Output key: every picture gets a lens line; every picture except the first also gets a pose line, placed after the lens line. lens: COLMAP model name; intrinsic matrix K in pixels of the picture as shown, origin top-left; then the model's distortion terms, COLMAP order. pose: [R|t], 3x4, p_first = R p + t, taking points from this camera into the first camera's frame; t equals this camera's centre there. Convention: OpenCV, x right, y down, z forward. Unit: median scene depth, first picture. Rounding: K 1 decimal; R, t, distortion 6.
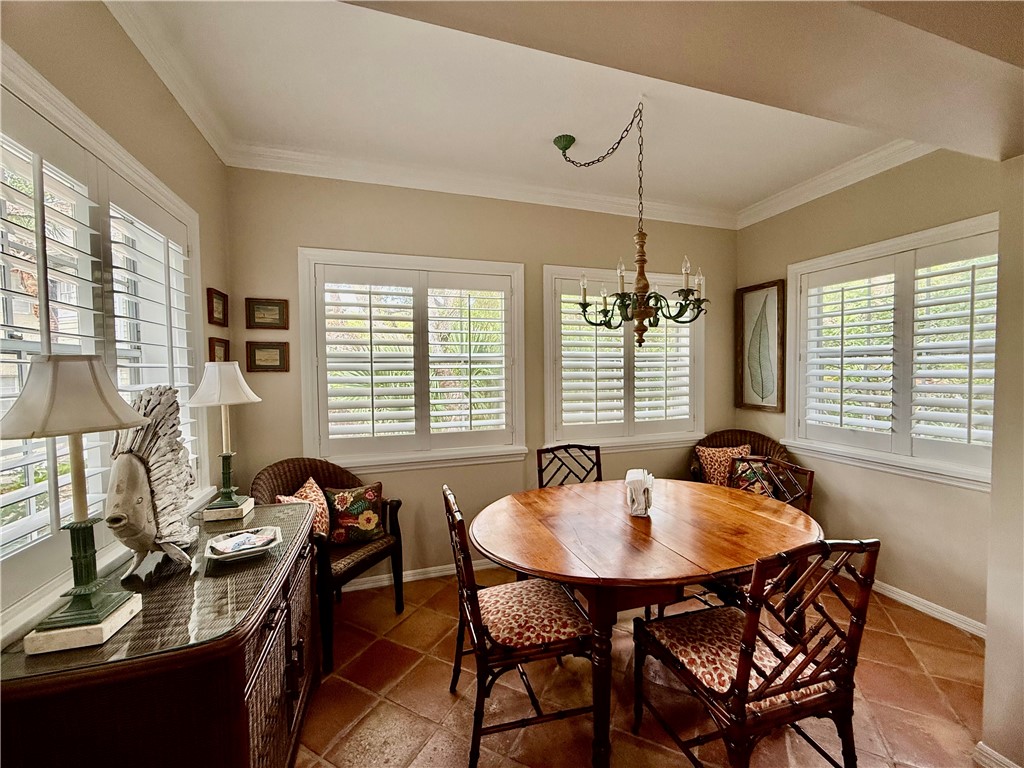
lens RADIAL K [[407.3, 0, 509.7], [0, 407.3, 384.4], [0, 0, 1]] dist [-0.000935, -0.000043]
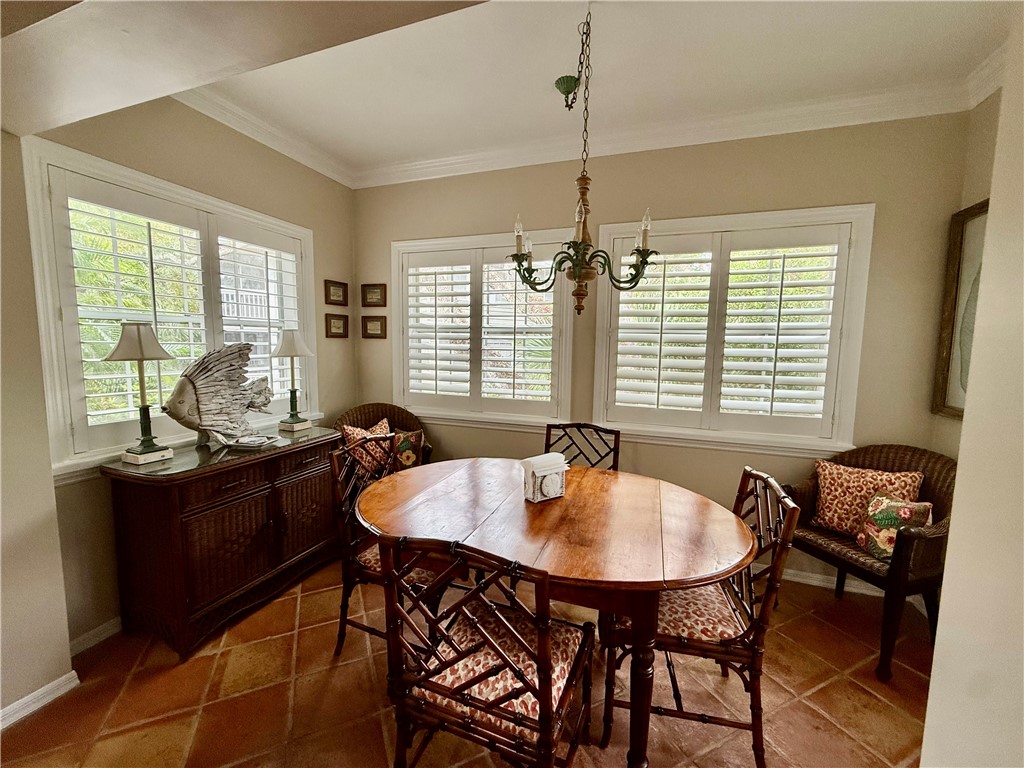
lens RADIAL K [[407.3, 0, 509.7], [0, 407.3, 384.4], [0, 0, 1]] dist [-0.000935, -0.000043]
pose [[0.792780, 0.085454, -0.603487, 0.569255], [-0.046685, 0.995728, 0.079666, -0.006601], [0.607717, -0.034984, 0.793383, 0.174679]]
